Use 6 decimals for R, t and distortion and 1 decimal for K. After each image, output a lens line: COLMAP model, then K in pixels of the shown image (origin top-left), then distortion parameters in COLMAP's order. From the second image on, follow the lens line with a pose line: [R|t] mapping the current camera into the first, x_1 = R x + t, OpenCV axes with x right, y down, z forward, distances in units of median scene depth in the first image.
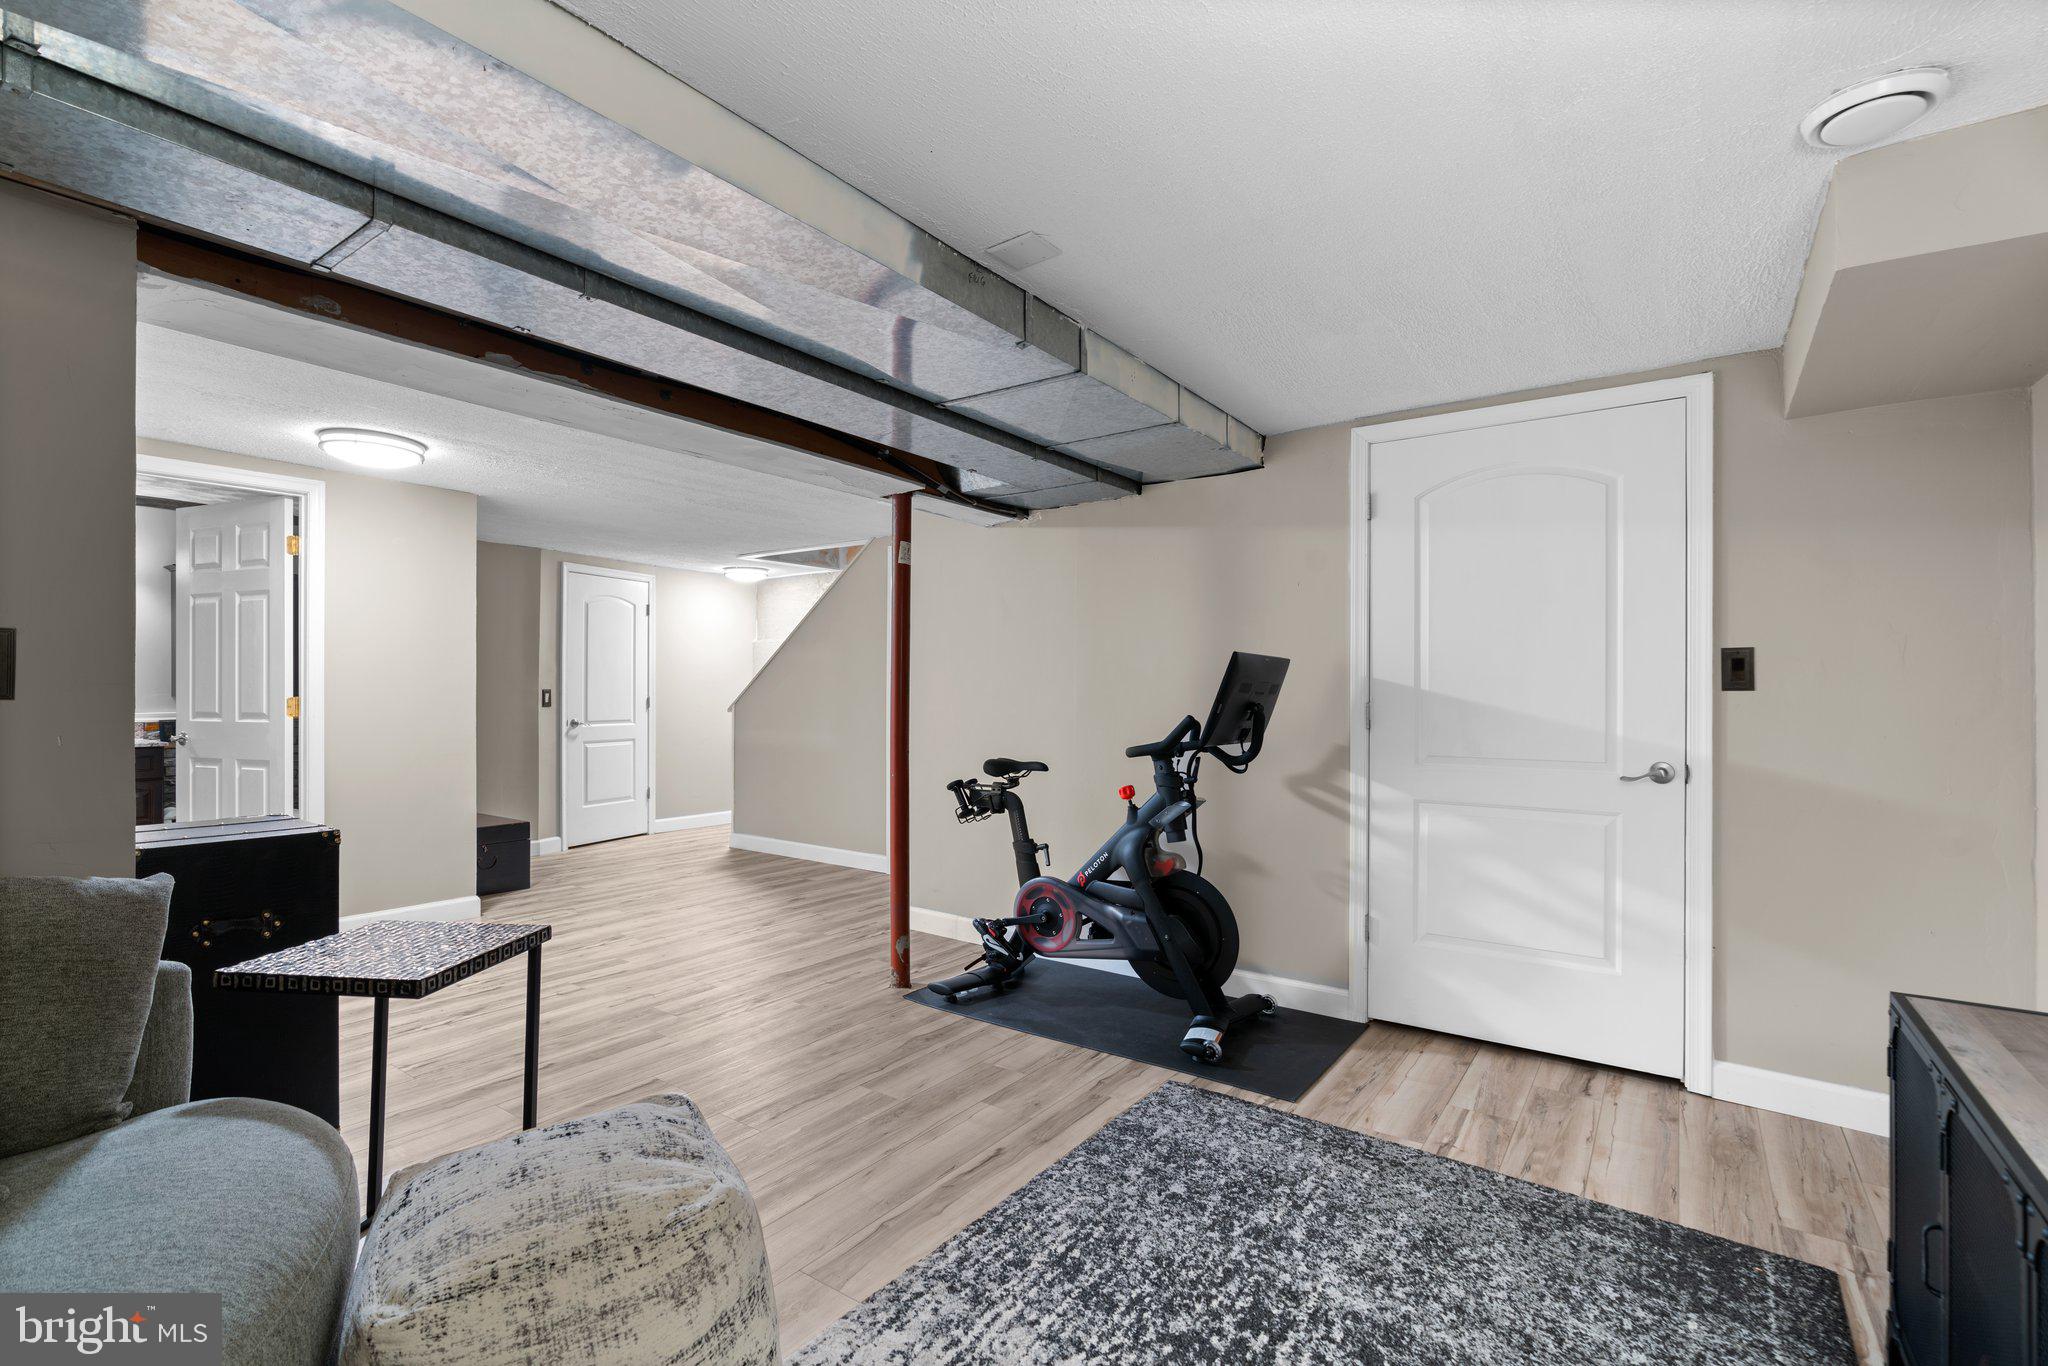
lens RADIAL K [[923.3, 0, 1022.9], [0, 923.3, 693.5], [0, 0, 1]] dist [-0.006766, 0.000044]
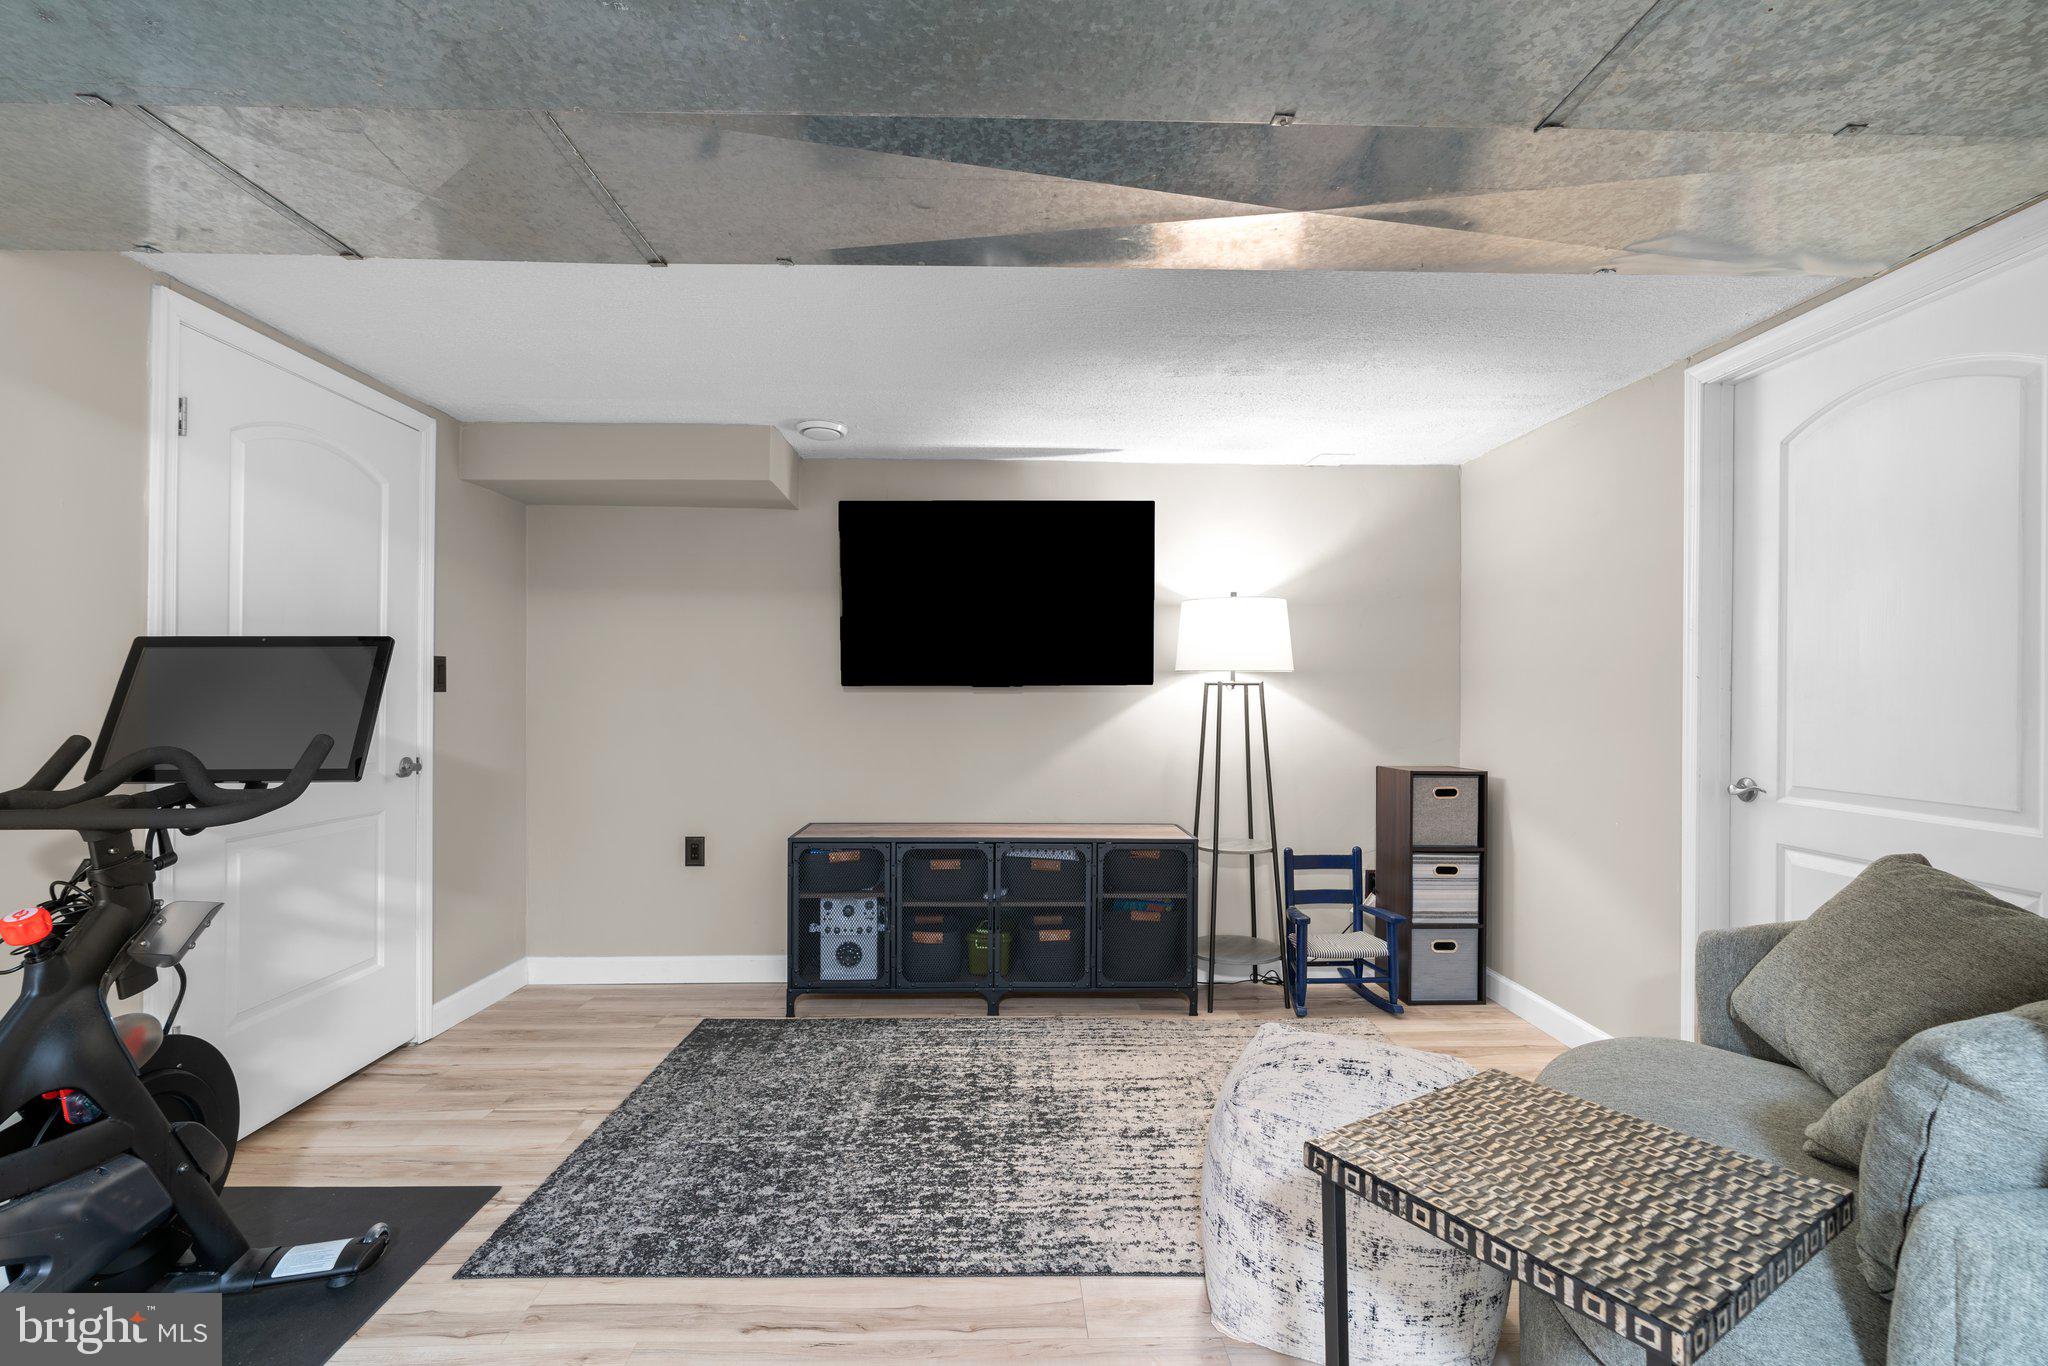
lens RADIAL K [[923.3, 0, 1022.9], [0, 923.3, 693.5], [0, 0, 1]] dist [-0.006766, 0.000044]
pose [[-0.601726, -0.005161, 0.798686, -0.803358], [-0.006759, 0.999976, 0.001370, -0.009821], [-0.798674, -0.004574, -0.601747, 1.388293]]
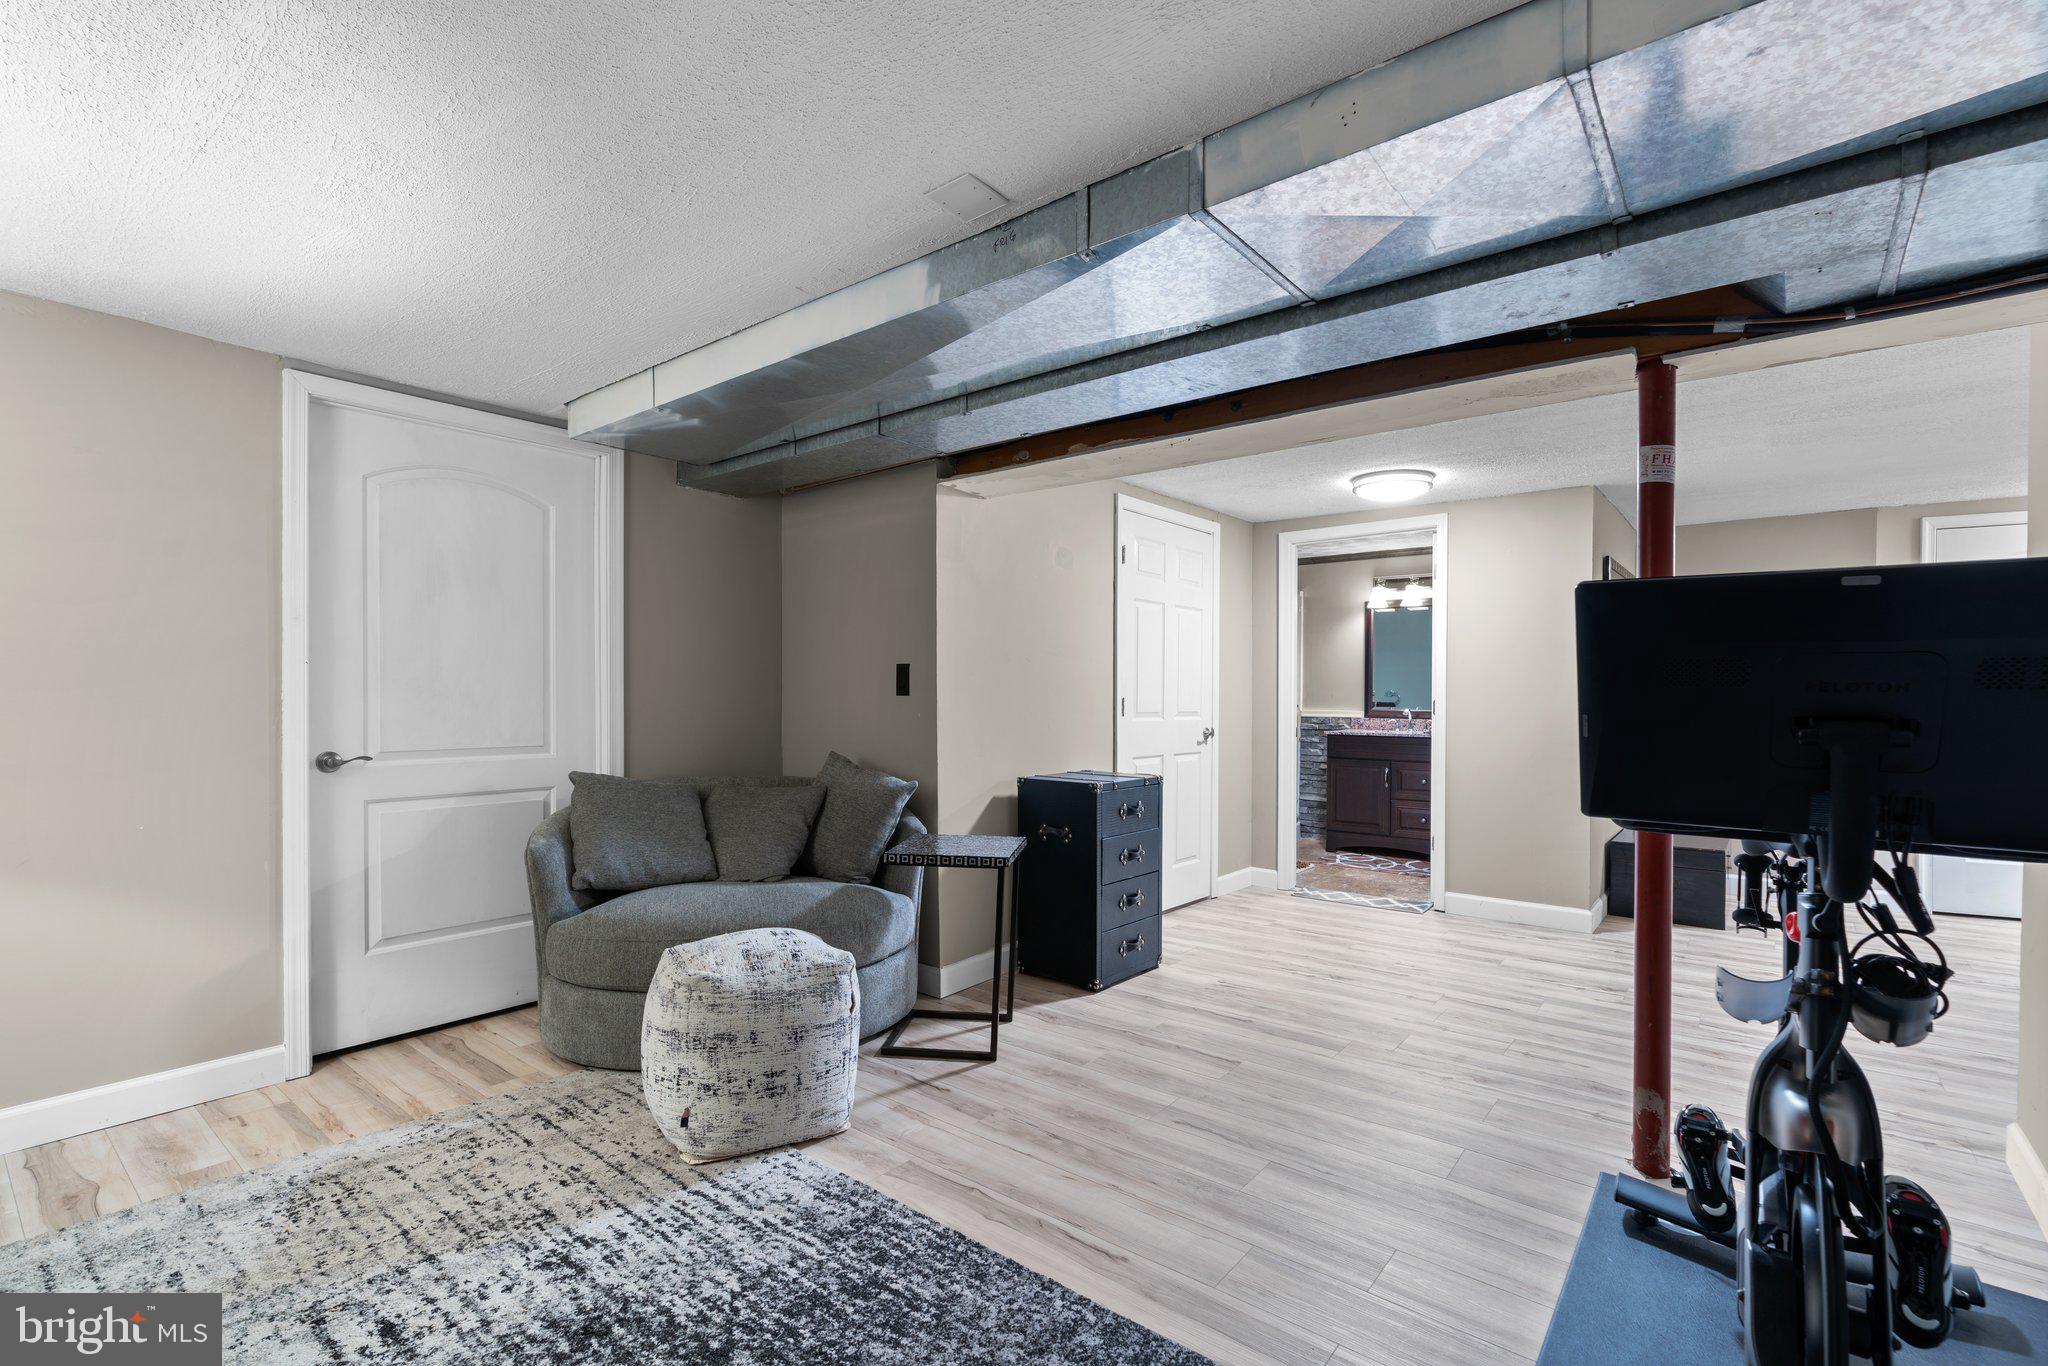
lens RADIAL K [[932.8, 0, 1023.0], [0, 932.8, 694.2], [0, 0, 1]] dist [-0.020233, 0.012311]
pose [[-0.060998, -0.003845, -0.998130, 0.862701], [-0.005470, 0.999979, -0.003518, 0.008473], [0.998123, 0.005245, -0.061018, 1.053674]]
